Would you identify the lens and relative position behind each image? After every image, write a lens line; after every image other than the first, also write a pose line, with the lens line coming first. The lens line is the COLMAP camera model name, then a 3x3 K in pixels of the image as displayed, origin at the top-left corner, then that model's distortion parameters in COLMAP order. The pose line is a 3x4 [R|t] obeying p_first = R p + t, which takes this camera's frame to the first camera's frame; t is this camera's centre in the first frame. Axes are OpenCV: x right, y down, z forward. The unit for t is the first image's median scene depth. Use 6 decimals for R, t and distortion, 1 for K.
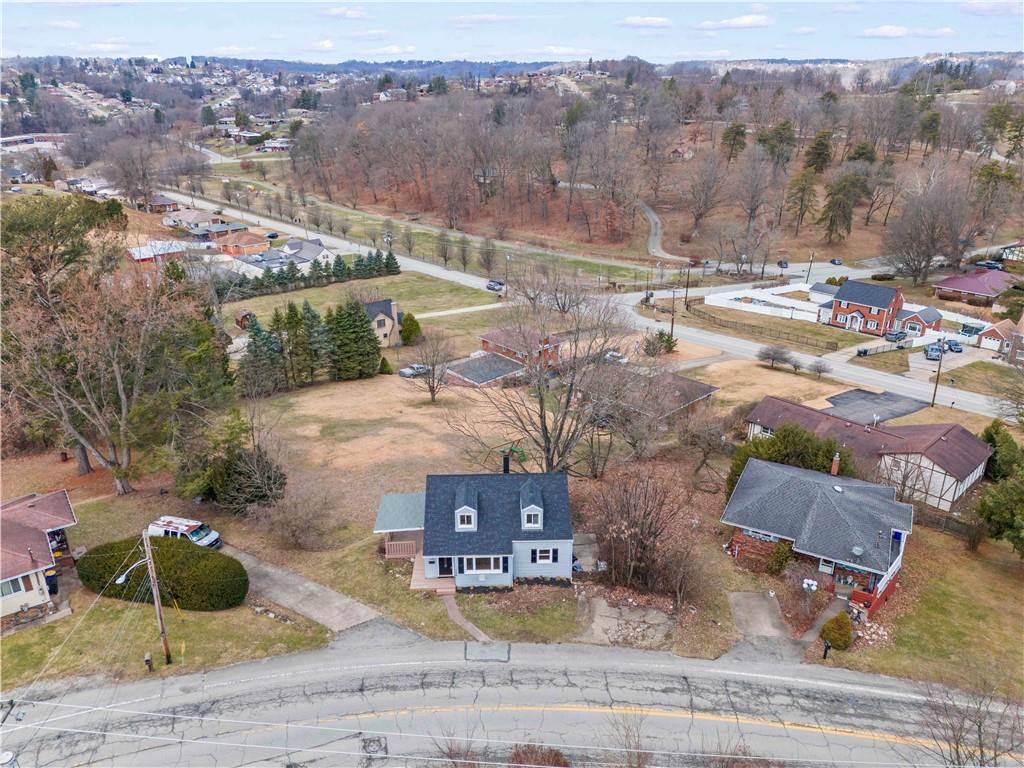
lens RADIAL K [[811.6, 0, 511.7], [0, 811.6, 383.0], [0, 0, 1]] dist [0.018112, 0.001260]
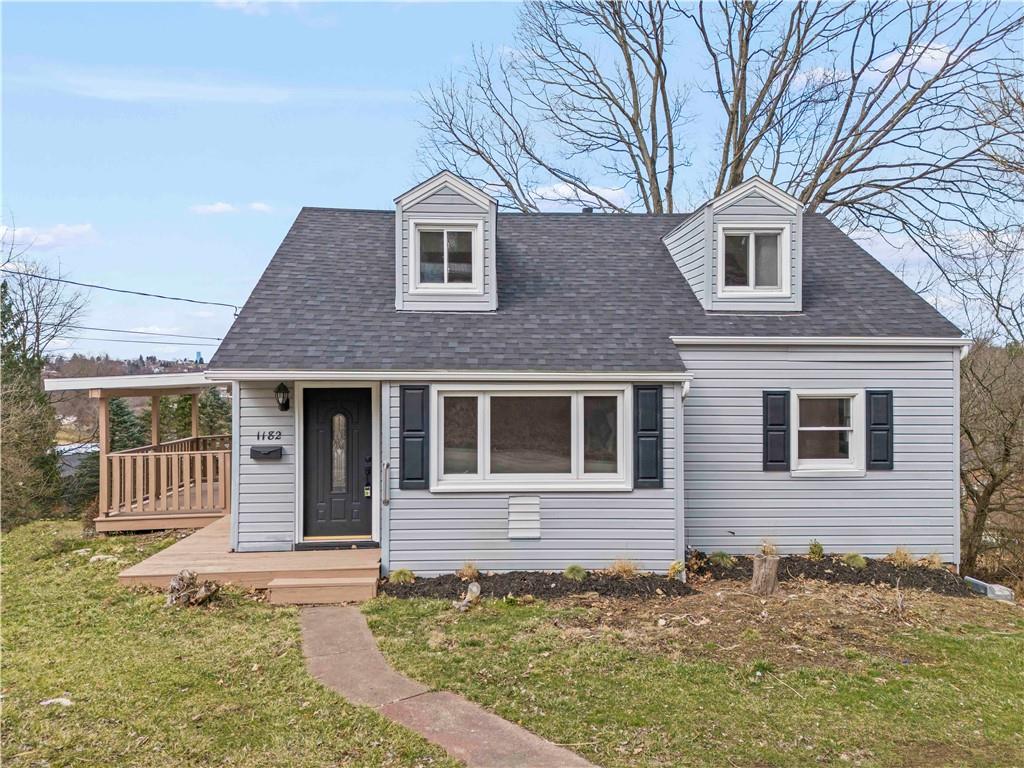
lens RADIAL K [[811.6, 0, 513.0], [0, 811.6, 382.4], [0, 0, 1]] dist [0.018112, 0.001260]
pose [[0.999962, -0.002519, 0.008302, -0.040627], [0.005475, 0.925505, -0.378695, 0.281771], [-0.006729, 0.378726, 0.925484, 0.816815]]
